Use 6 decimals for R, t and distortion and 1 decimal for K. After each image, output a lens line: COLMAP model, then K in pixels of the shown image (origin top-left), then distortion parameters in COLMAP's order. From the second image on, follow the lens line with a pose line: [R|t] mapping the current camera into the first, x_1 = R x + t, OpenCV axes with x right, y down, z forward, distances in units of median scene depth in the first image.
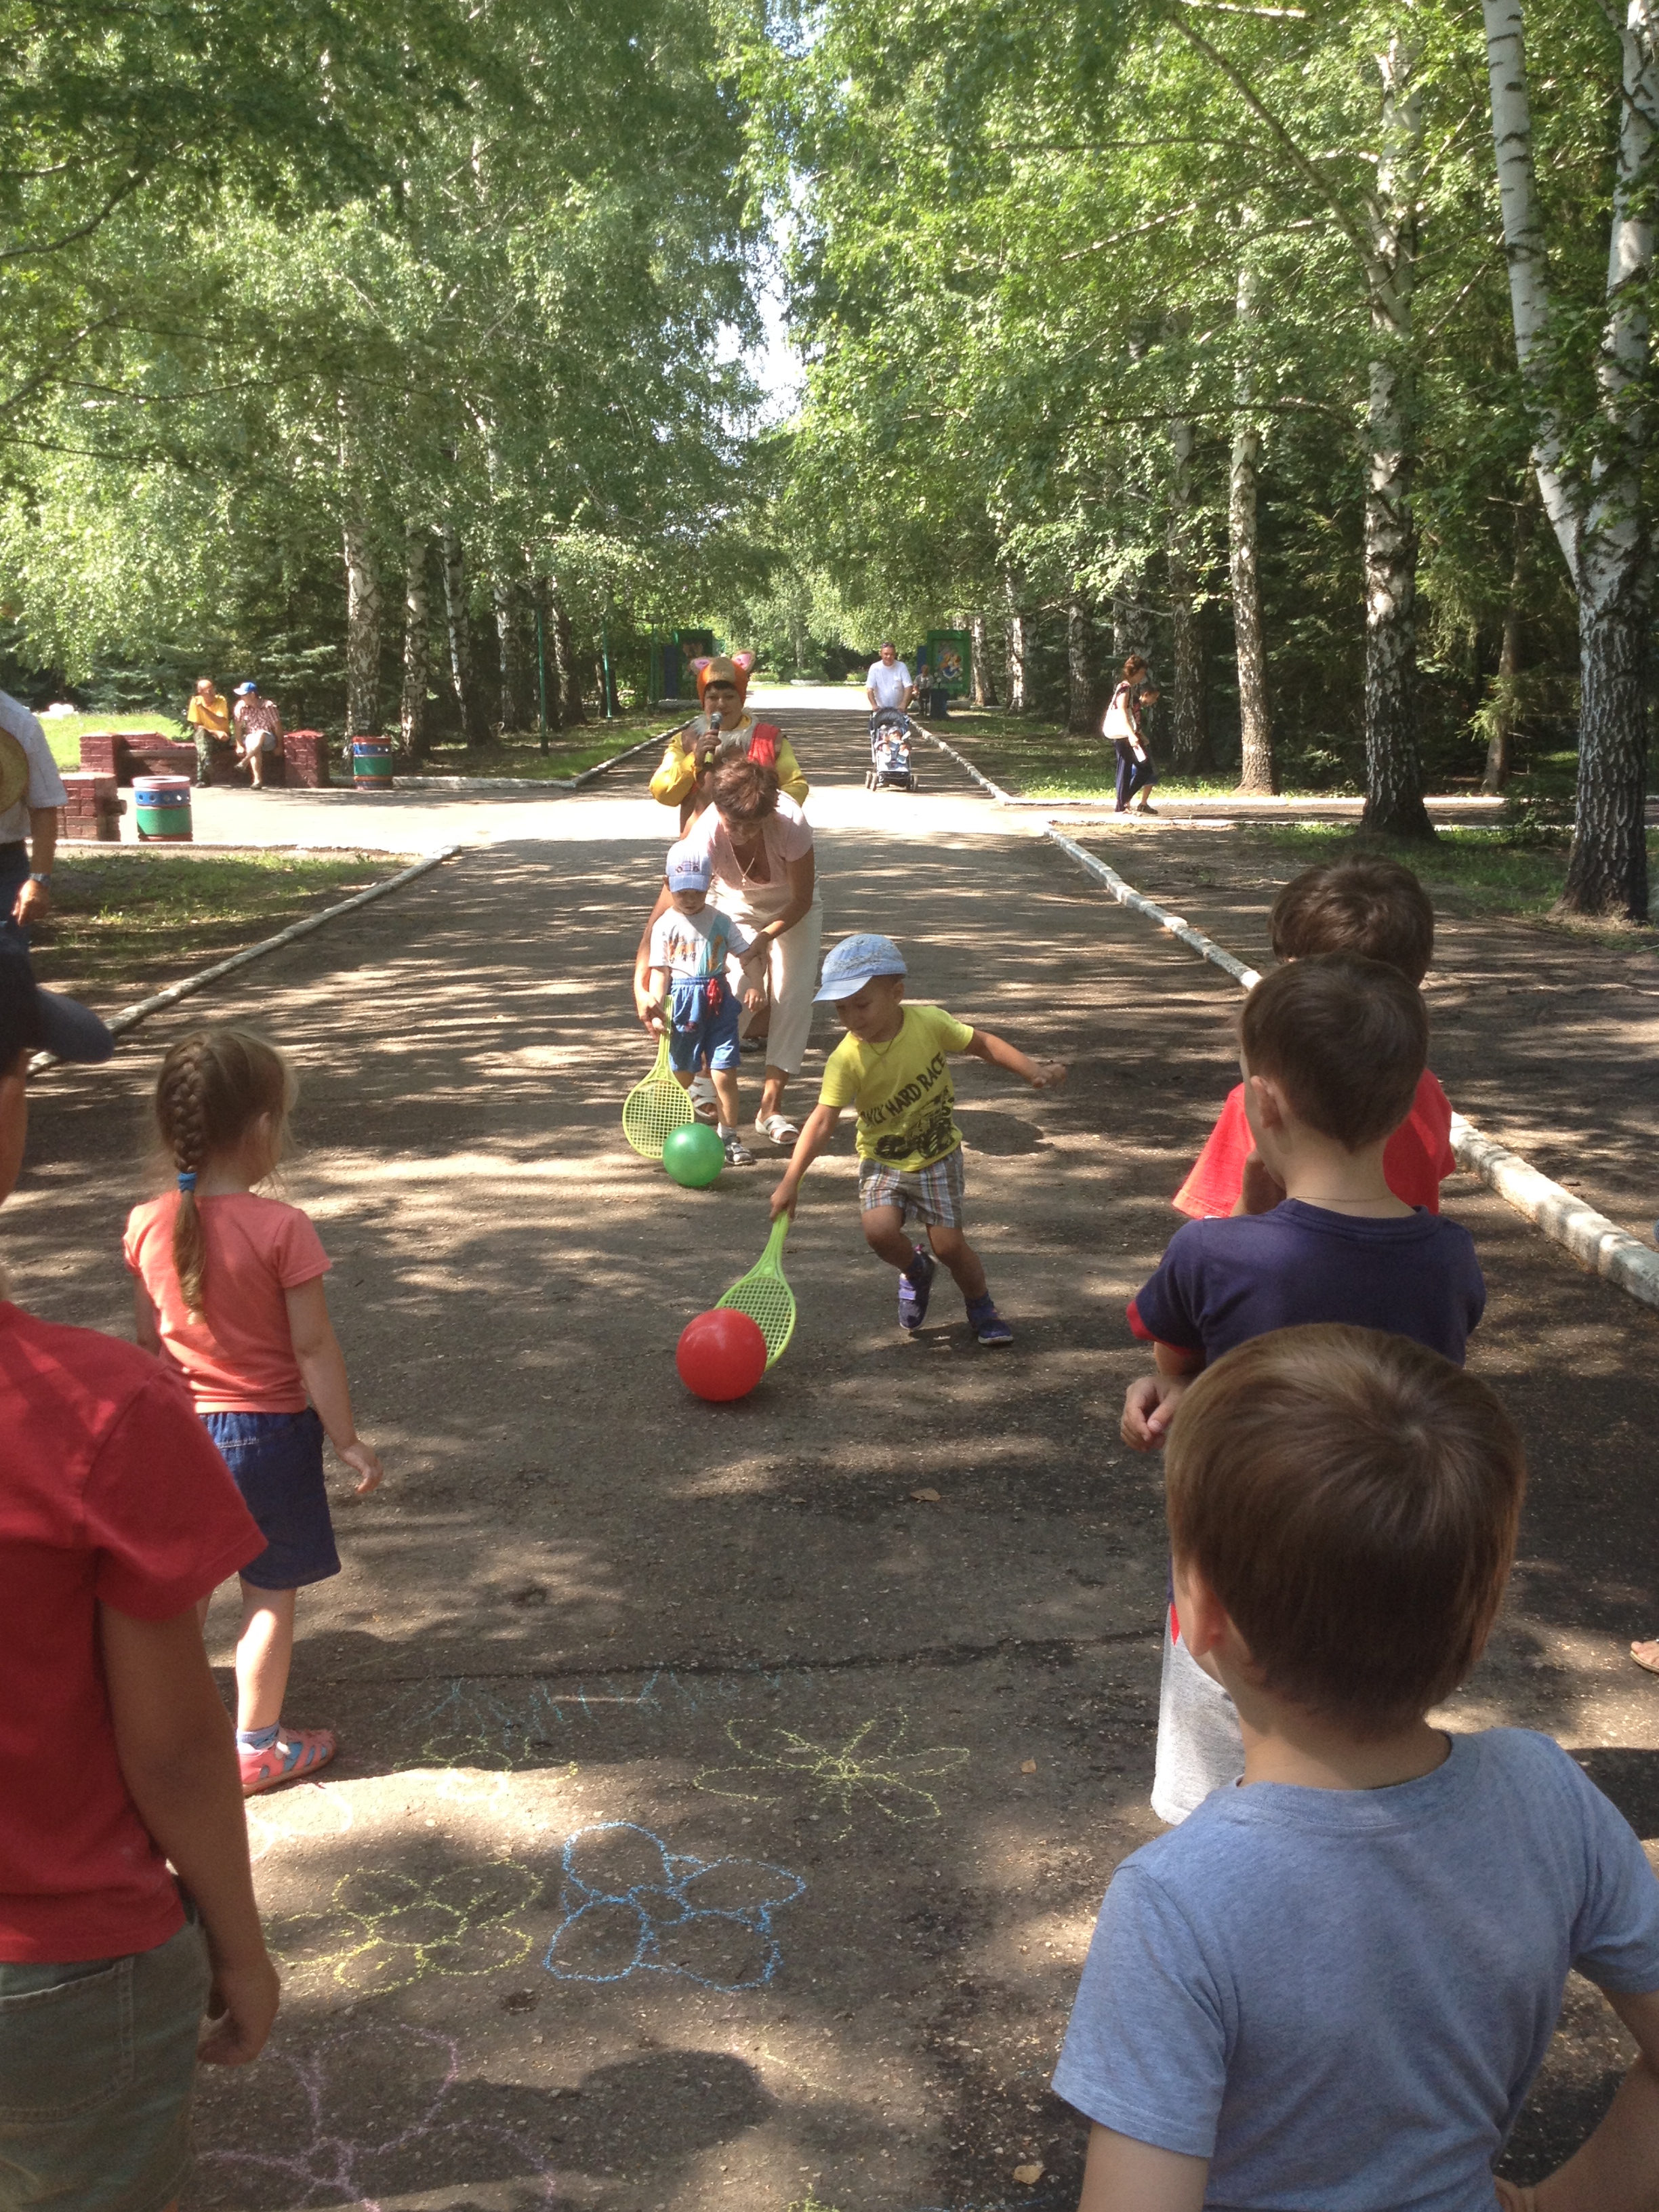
lens RADIAL K [[2574.3, 0, 829.5], [0, 2574.3, 1106.0], [0, 0, 1]] dist [0.014202, -0.147042]
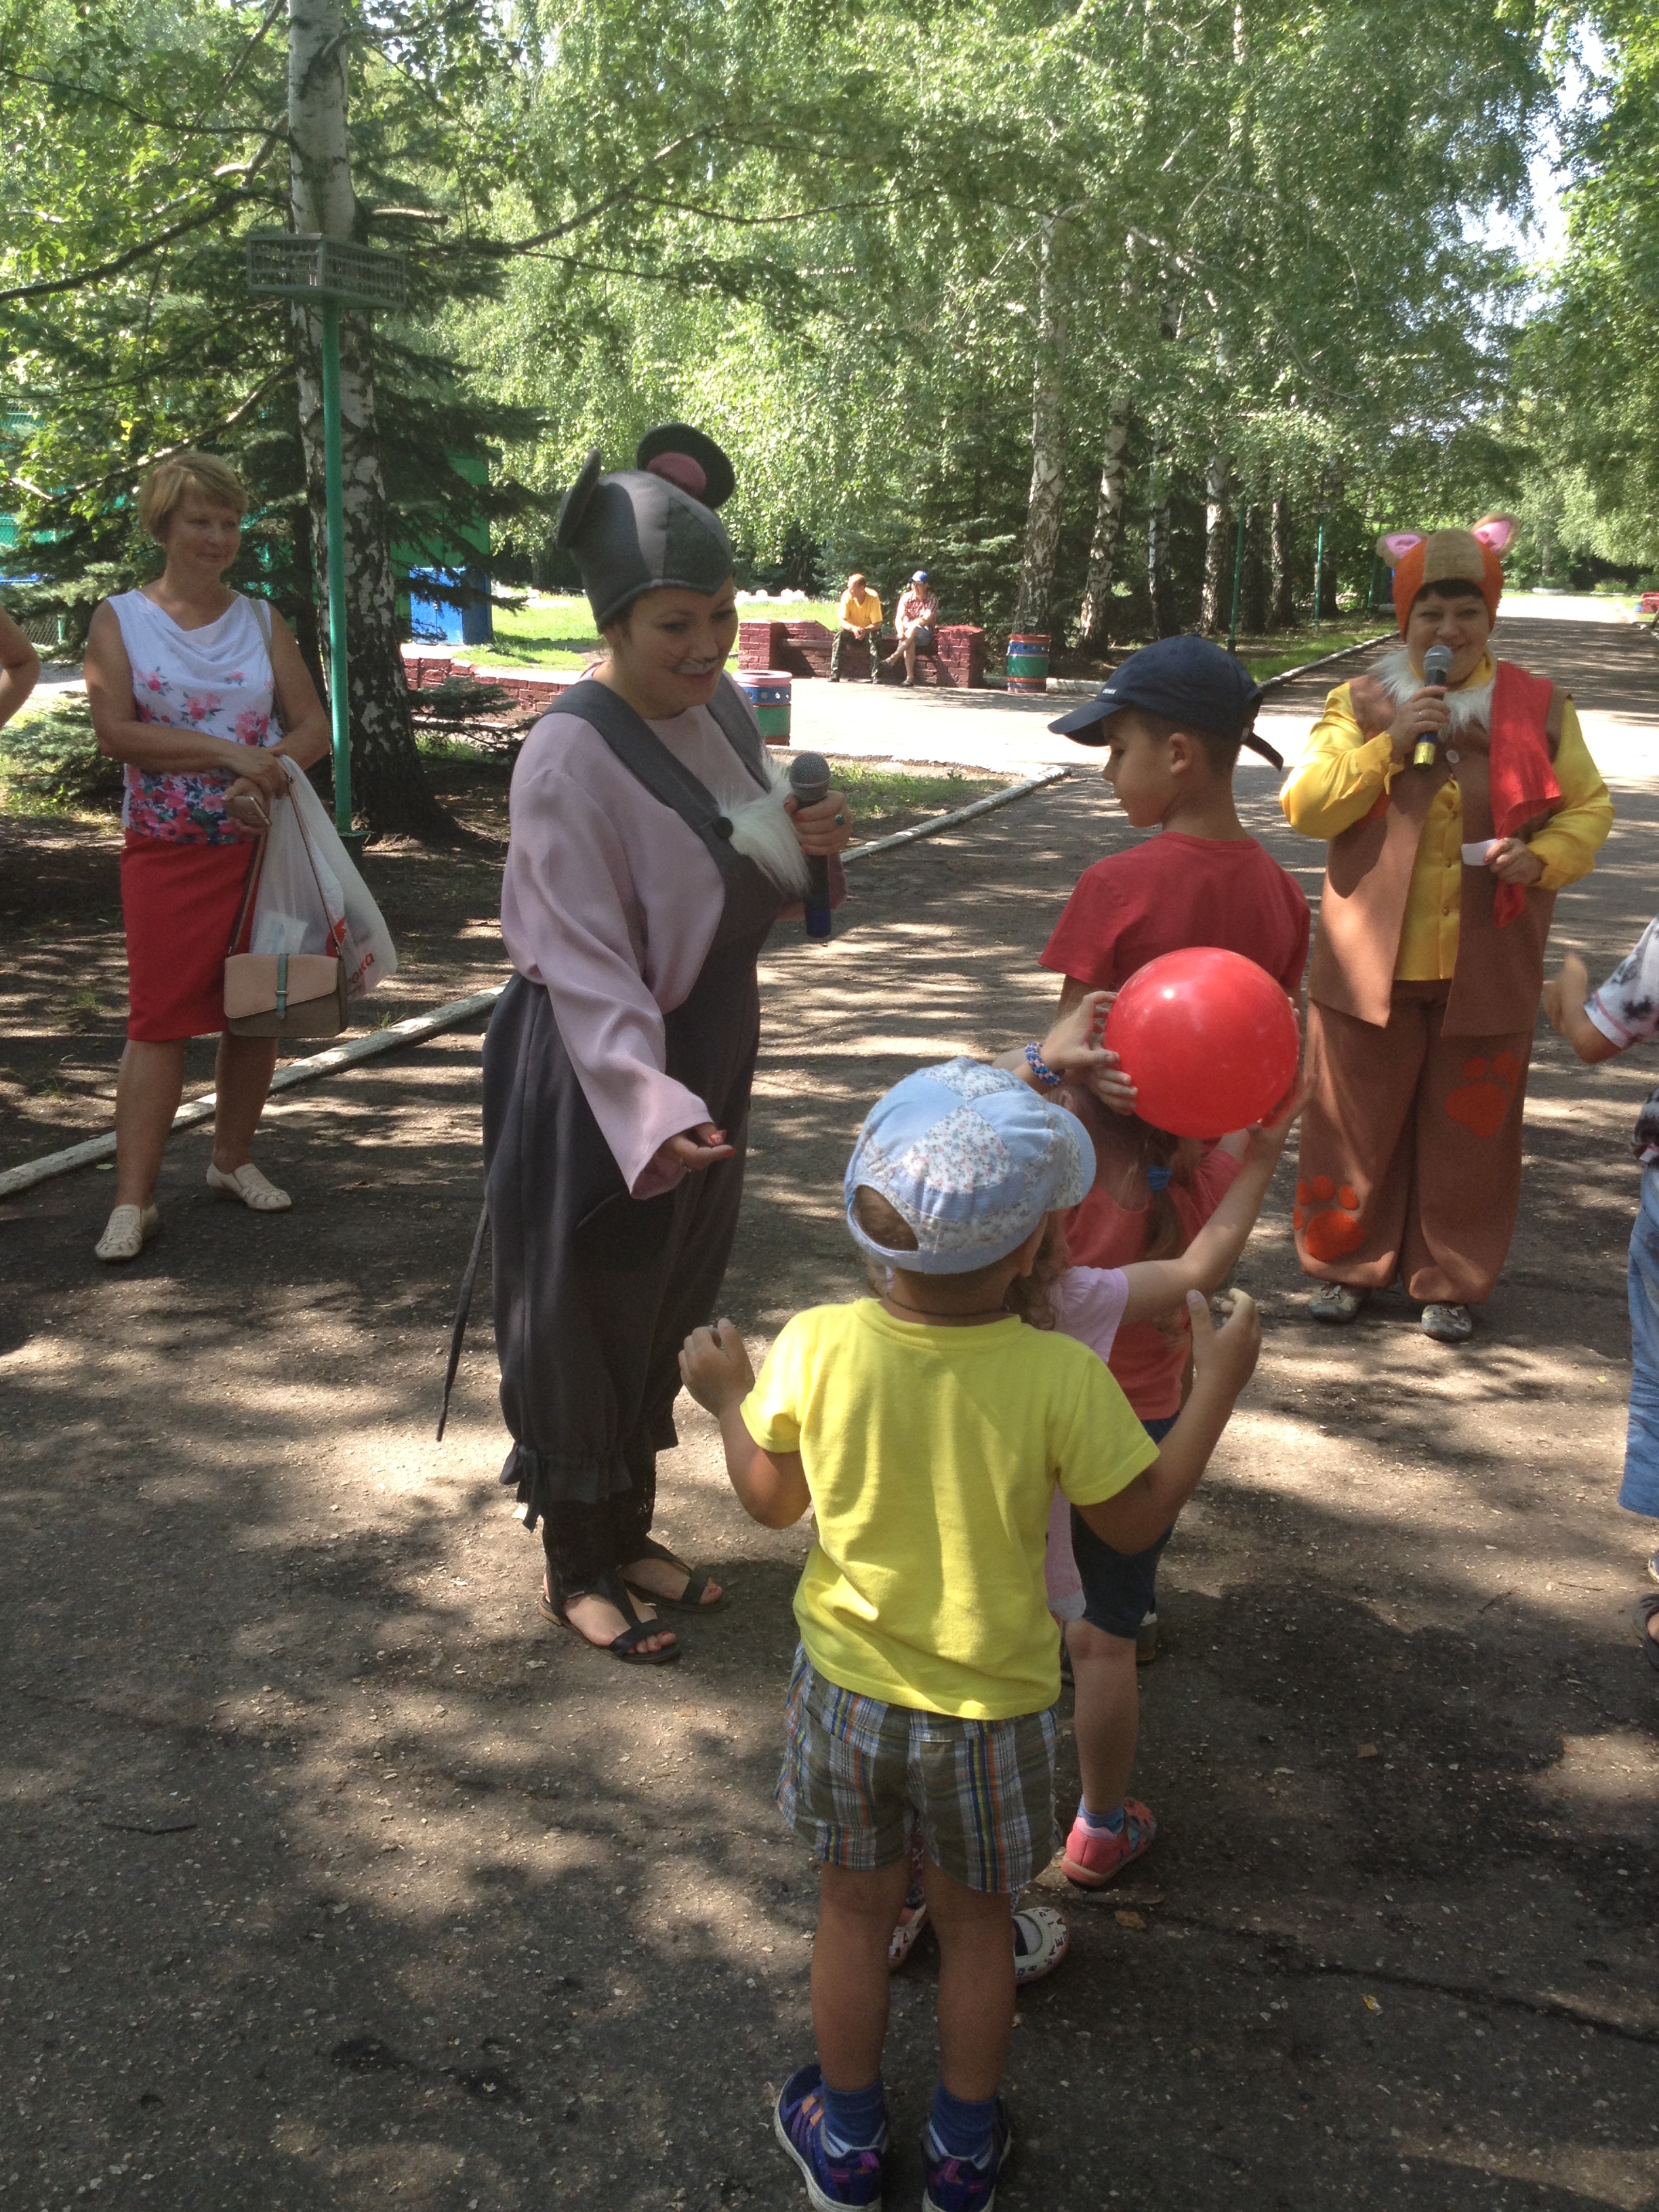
lens RADIAL K [[2147.3, 0, 829.5], [0, 2147.3, 1106.0], [0, 0, 1]] dist [0.120334, -0.225915]
pose [[0.946295, 0.105592, -0.305575, 0.010198], [-0.082968, 0.992822, 0.086140, -0.031229], [0.312478, -0.056161, 0.948263, 0.200564]]
